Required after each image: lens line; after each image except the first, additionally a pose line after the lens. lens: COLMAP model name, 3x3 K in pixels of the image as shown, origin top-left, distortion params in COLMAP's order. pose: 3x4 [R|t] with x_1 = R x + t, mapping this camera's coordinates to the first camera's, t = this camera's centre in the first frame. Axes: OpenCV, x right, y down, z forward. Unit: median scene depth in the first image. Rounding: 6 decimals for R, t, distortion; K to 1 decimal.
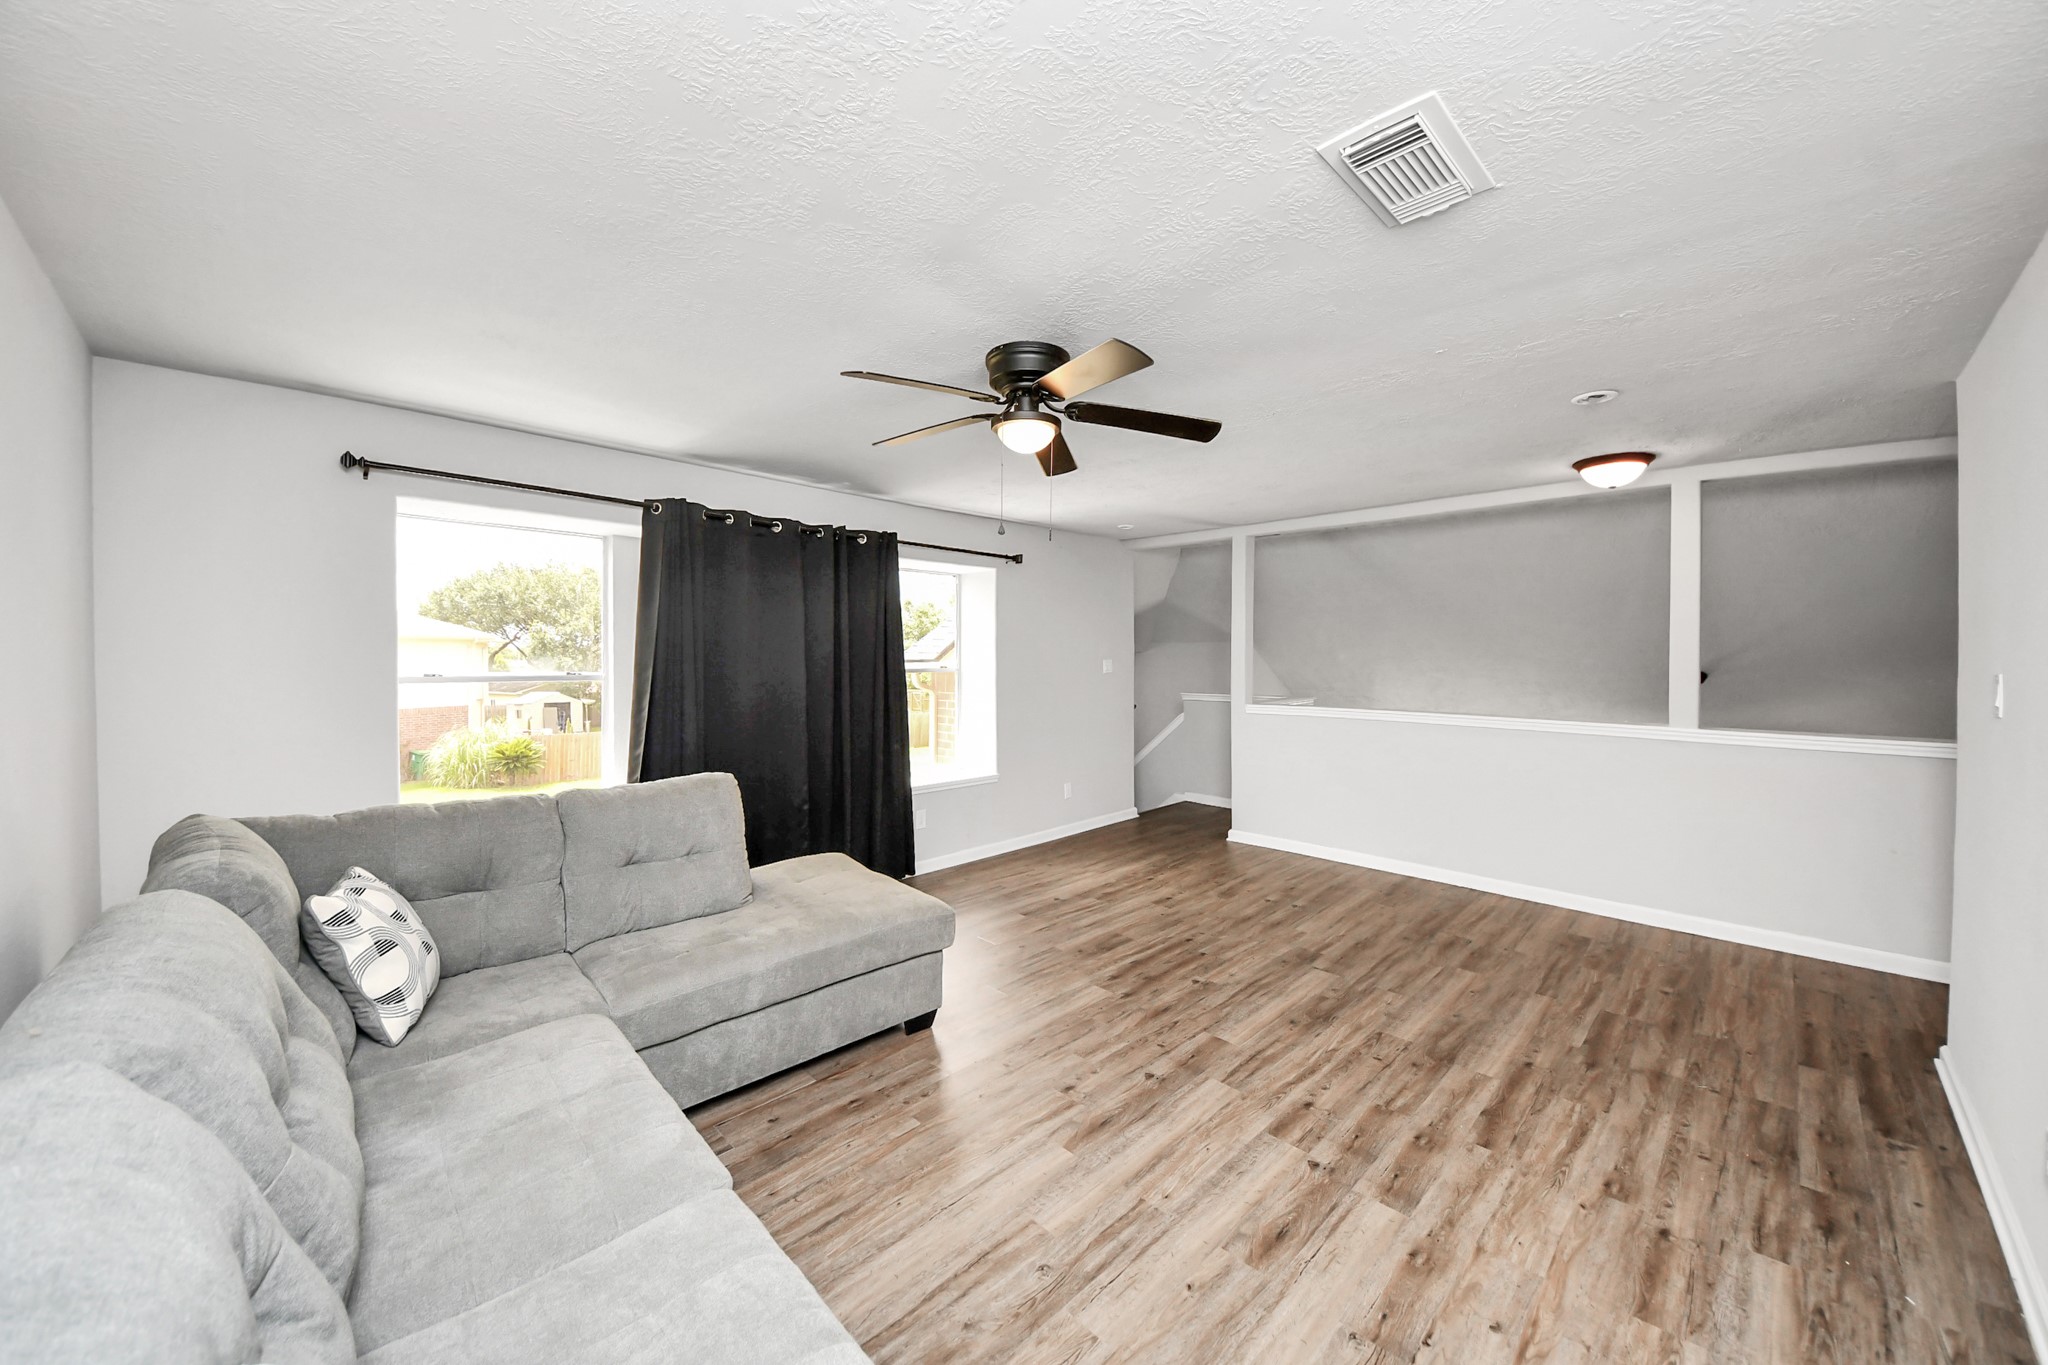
lens RADIAL K [[739.9, 0, 1020.9], [0, 739.9, 689.9], [0, 0, 1]] dist [0.012218, -0.009122]
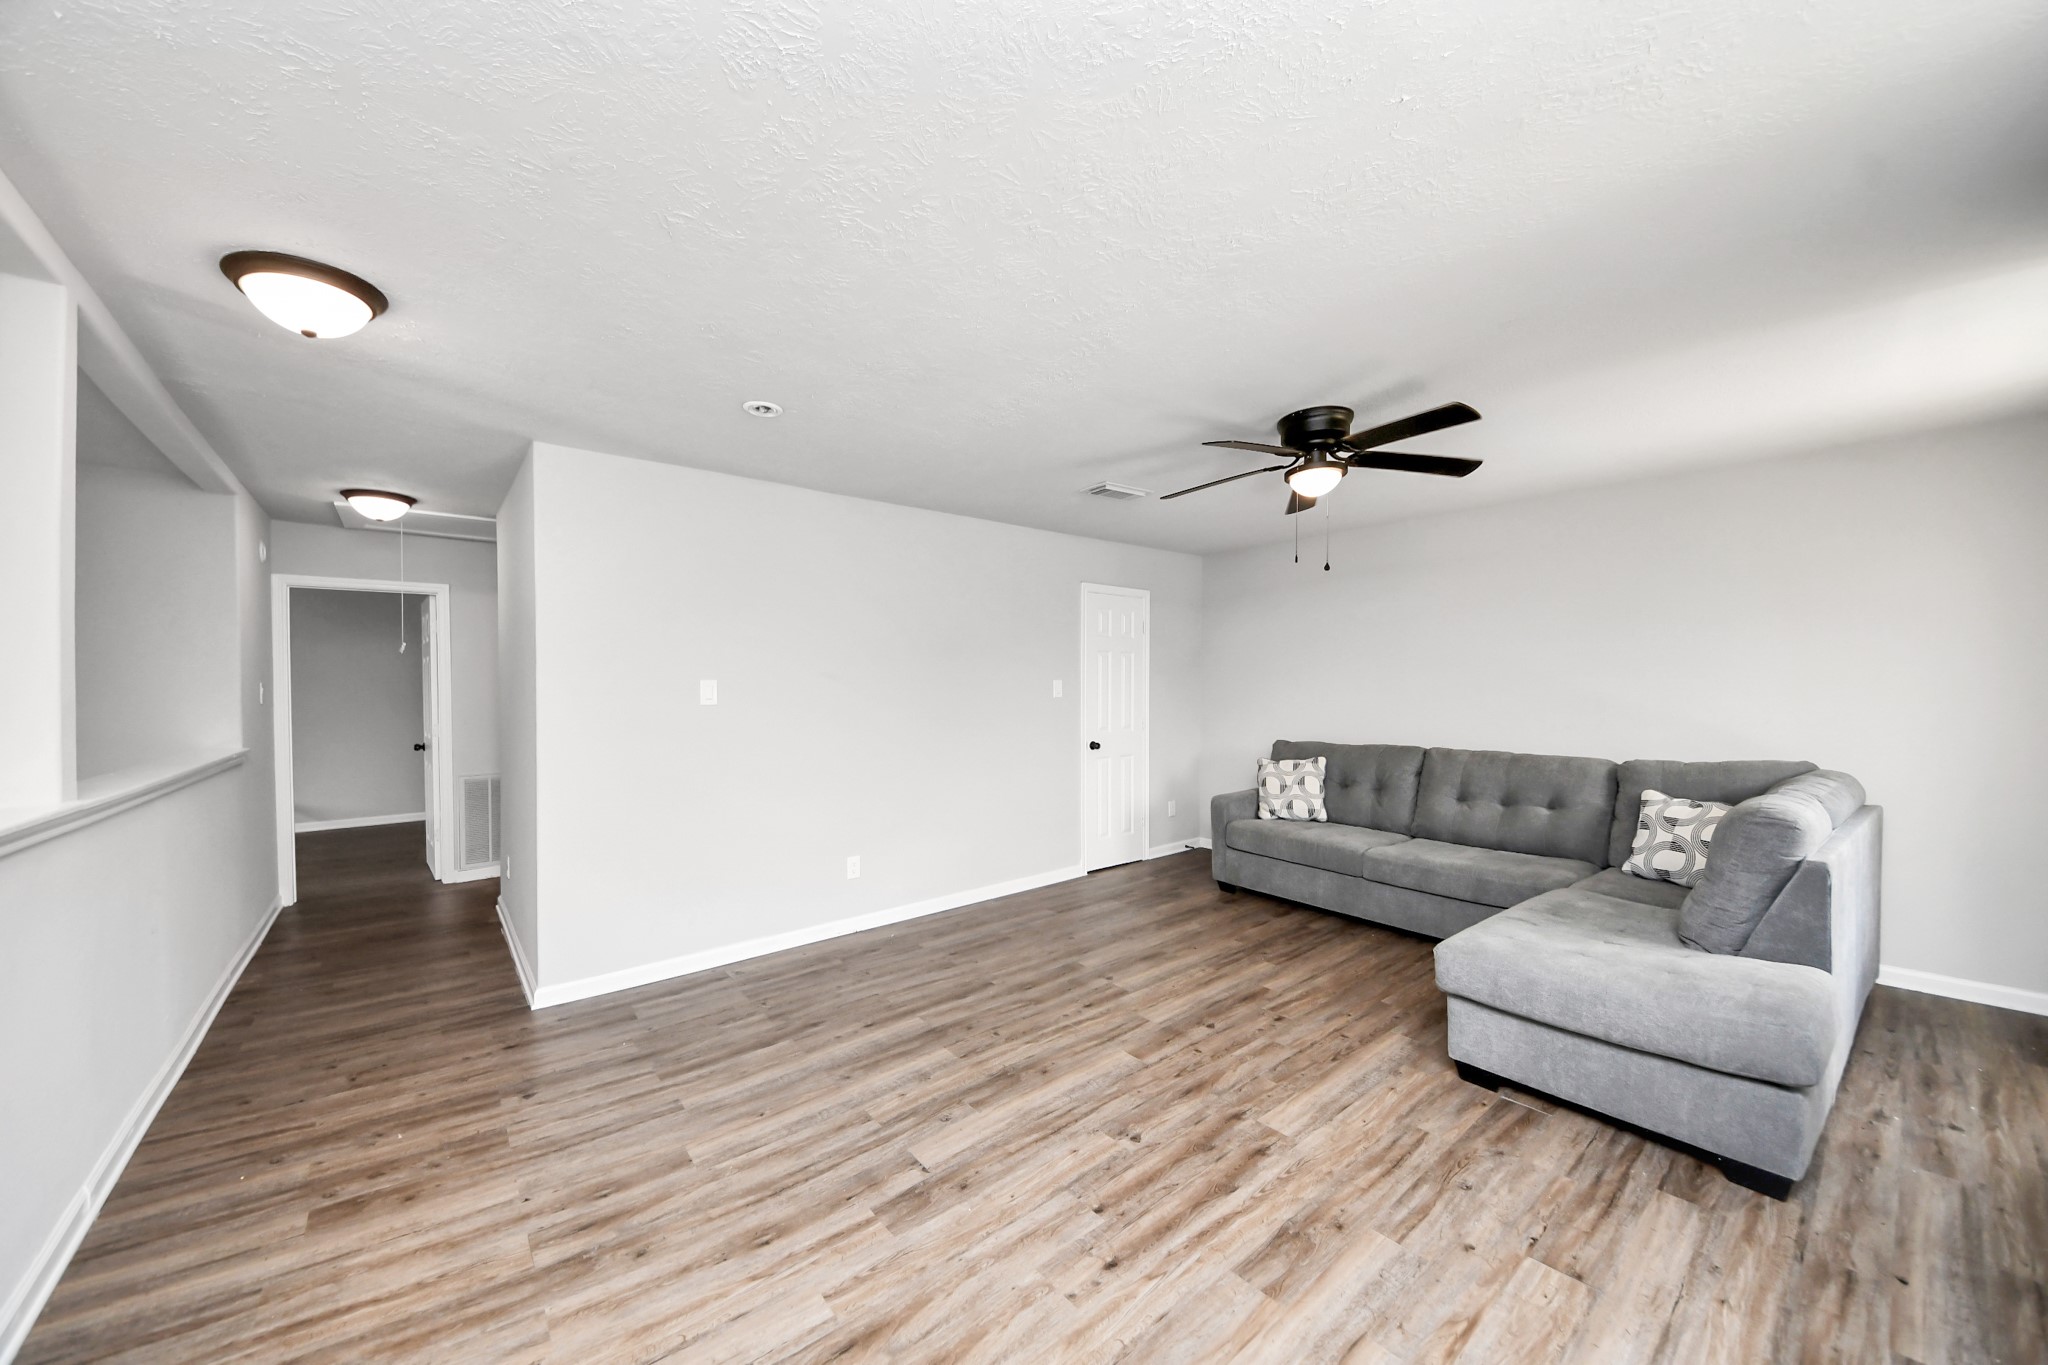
lens RADIAL K [[739.9, 0, 1020.9], [0, 739.9, 689.9], [0, 0, 1]] dist [0.012218, -0.009122]
pose [[-0.995086, 0.002192, 0.098993, 0.312252], [0.007471, 0.998567, 0.052987, -0.059616], [-0.098735, 0.053466, -0.993676, 1.907718]]
